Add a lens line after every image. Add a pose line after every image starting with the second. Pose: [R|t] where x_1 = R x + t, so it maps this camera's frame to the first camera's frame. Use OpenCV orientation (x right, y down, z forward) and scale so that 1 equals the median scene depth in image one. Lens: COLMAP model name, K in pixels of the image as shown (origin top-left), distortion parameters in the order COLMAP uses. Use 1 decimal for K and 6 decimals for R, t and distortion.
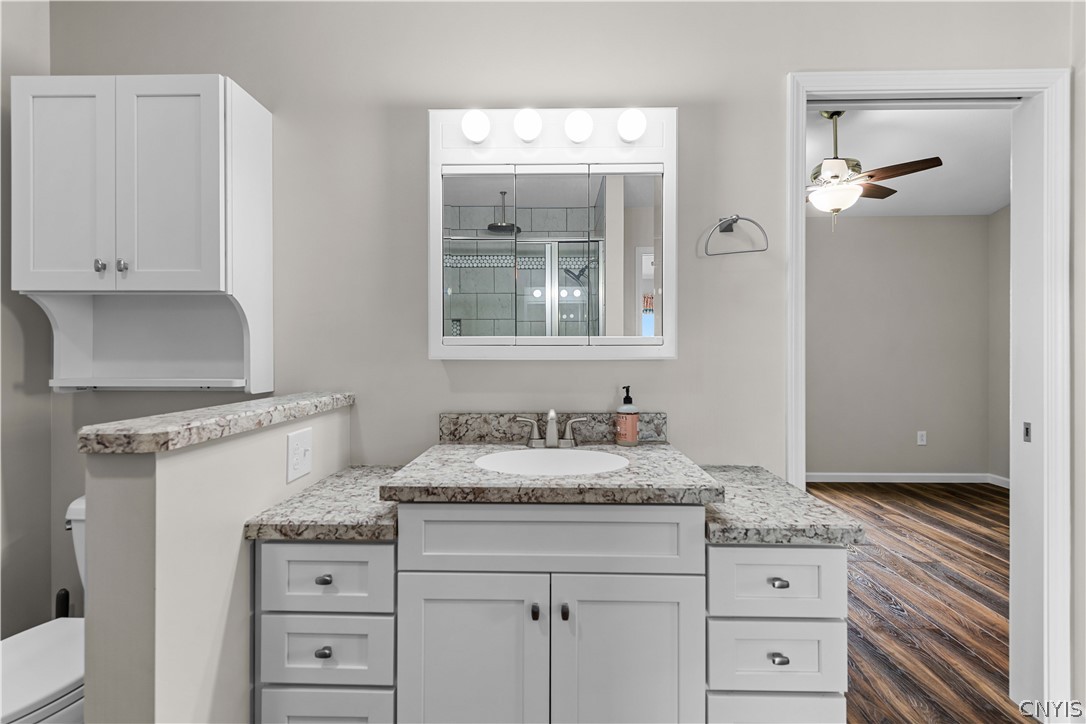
lens RADIAL K [[505.1, 0, 539.5], [0, 505.1, 354.5], [0, 0, 1]] dist [0.014107, -0.000838]
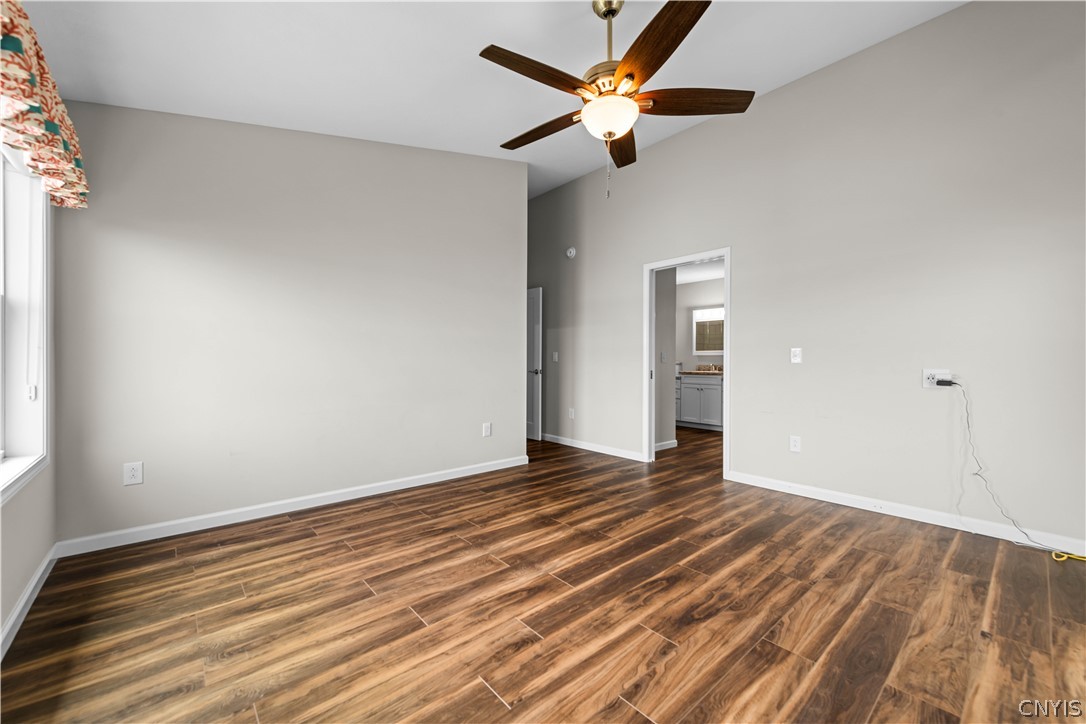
lens RADIAL K [[426.8, 0, 532.9], [0, 426.8, 369.8], [0, 0, 1]] dist [0.012991, -0.002481]
pose [[0.666245, 0.019334, -0.745482, 2.747402], [-0.004690, 0.999753, 0.021736, 0.107730], [0.745718, -0.010985, 0.666171, -4.444657]]
